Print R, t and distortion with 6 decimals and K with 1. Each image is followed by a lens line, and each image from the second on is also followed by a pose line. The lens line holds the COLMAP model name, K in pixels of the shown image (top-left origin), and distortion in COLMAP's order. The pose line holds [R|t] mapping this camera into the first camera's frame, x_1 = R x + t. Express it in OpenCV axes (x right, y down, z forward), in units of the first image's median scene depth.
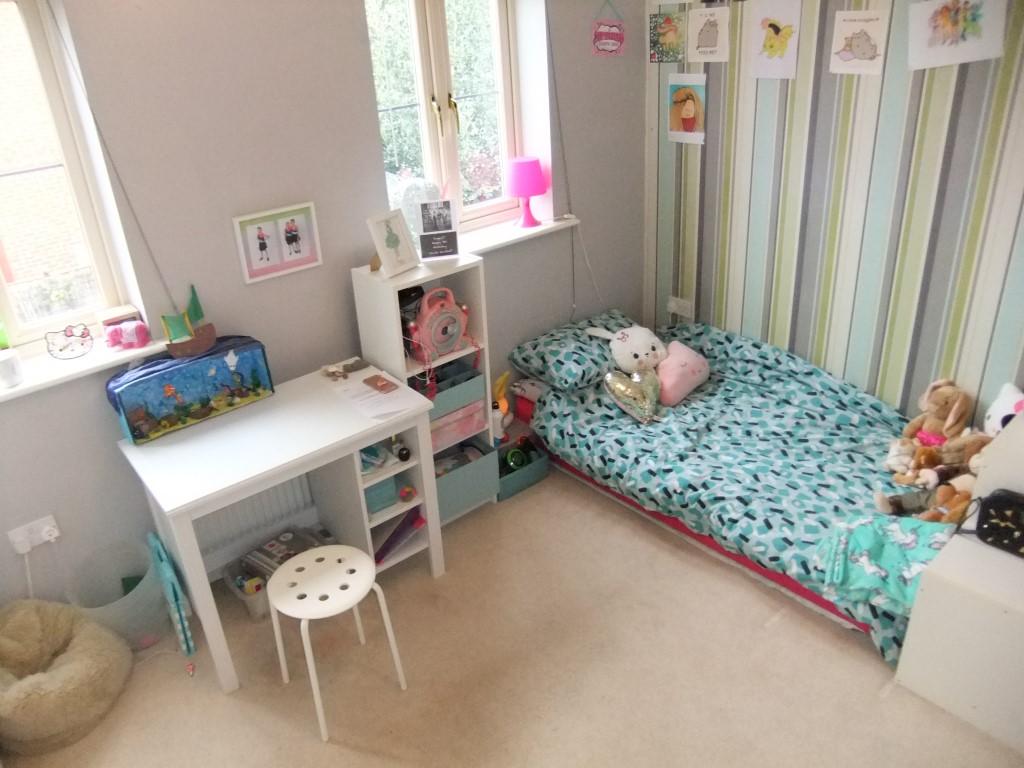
lens RADIAL K [[794.9, 0, 508.0], [0, 794.9, 373.6], [0, 0, 1]] dist [-0.016021, -0.001644]
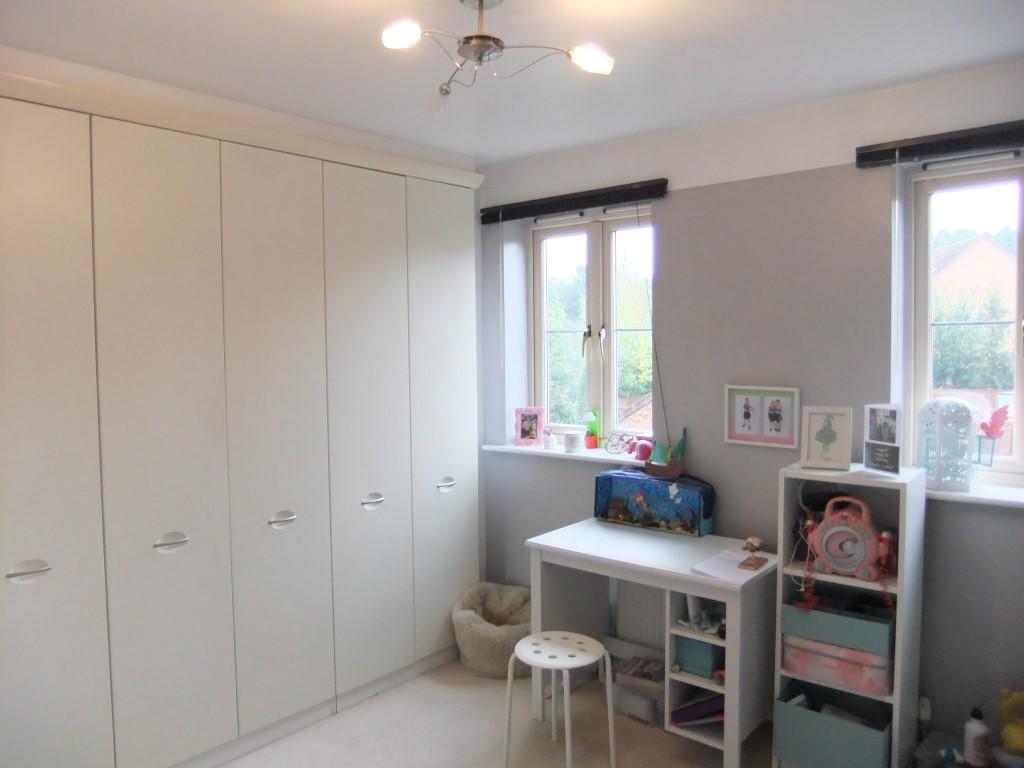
lens RADIAL K [[794.9, 0, 506.5], [0, 794.9, 388.1], [0, 0, 1]] dist [-0.016021, -0.001644]
pose [[0.172852, 0.125251, -0.976952, 0.734960], [-0.431863, 0.901091, 0.039116, -0.090430], [0.885221, 0.415148, 0.209846, 0.434569]]
